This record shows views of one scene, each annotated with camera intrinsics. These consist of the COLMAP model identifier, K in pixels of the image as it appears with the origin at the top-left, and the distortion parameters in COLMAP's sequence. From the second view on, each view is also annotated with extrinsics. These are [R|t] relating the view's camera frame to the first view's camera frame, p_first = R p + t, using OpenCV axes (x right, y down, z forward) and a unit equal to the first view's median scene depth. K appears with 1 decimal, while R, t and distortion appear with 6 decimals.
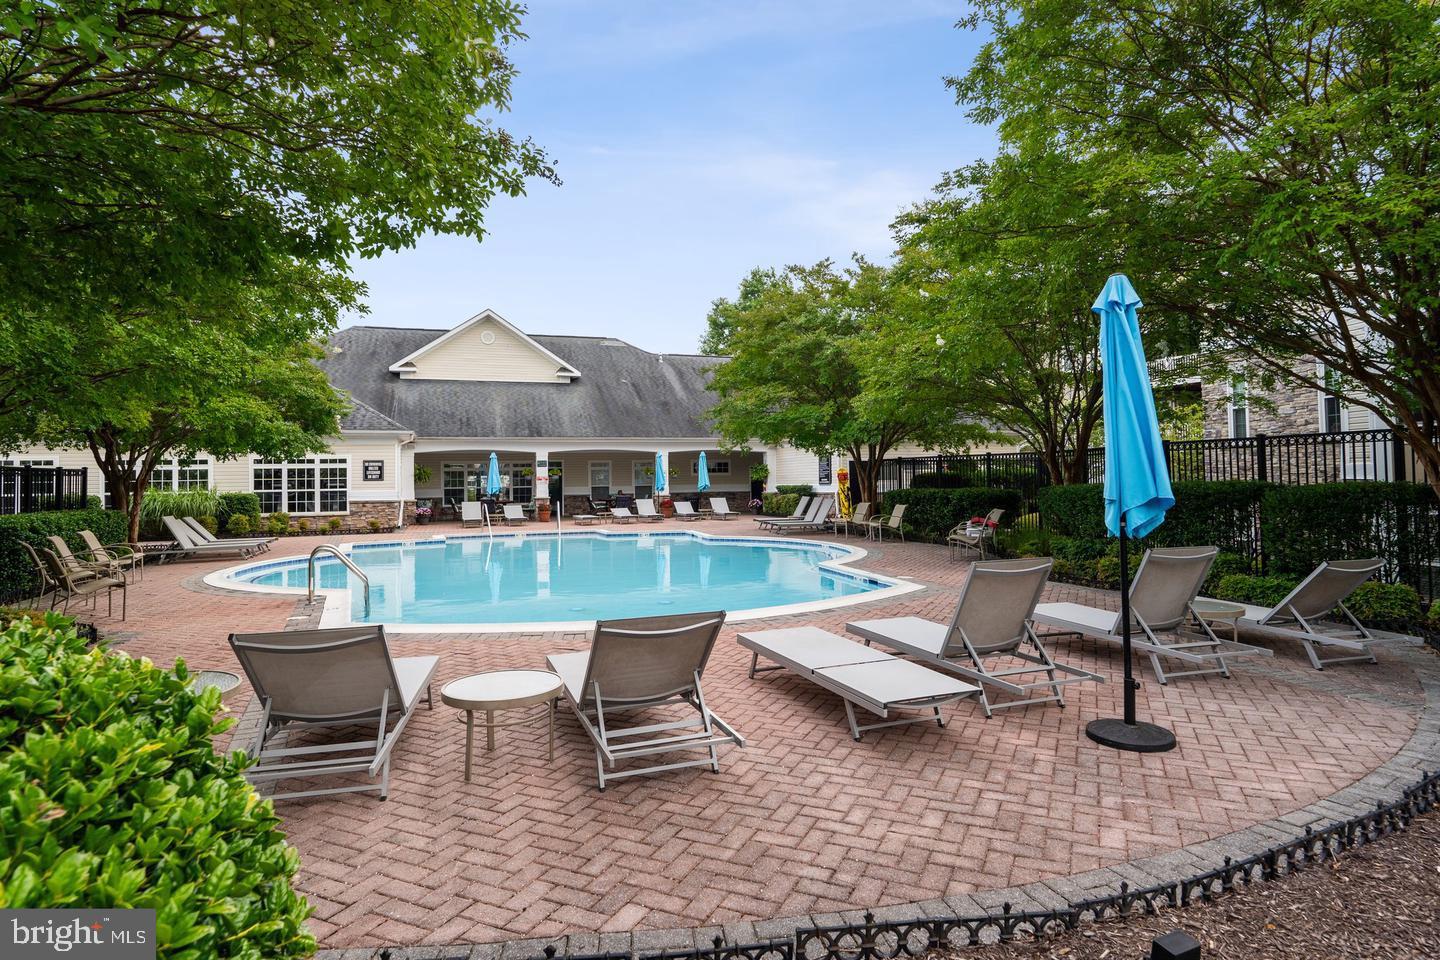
lens RADIAL K [[802.5, 0, 720.0], [0, 802.5, 480.0], [0, 0, 1]] dist [-0.013587, 0.000234]
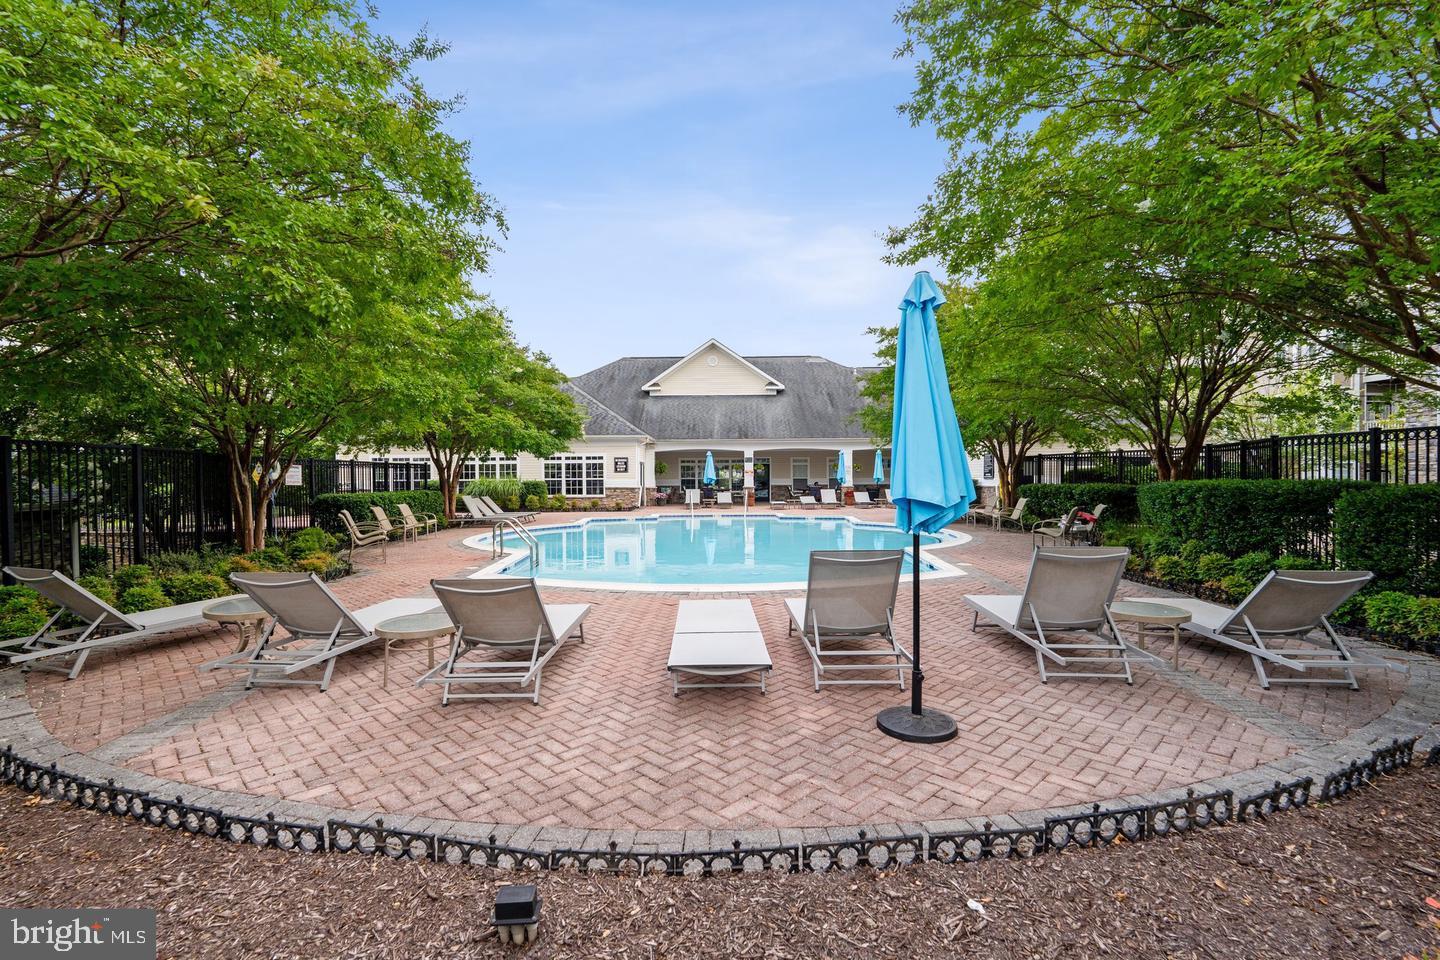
lens RADIAL K [[656.9, 0, 720.0], [0, 656.9, 480.0], [0, 0, 1]] dist [-0.007590, -0.000370]
pose [[0.938049, 0.010782, -0.346336, 0.106836], [-0.006893, 0.999899, 0.012459, -0.001355], [0.346435, -0.009300, 0.938028, 0.021514]]
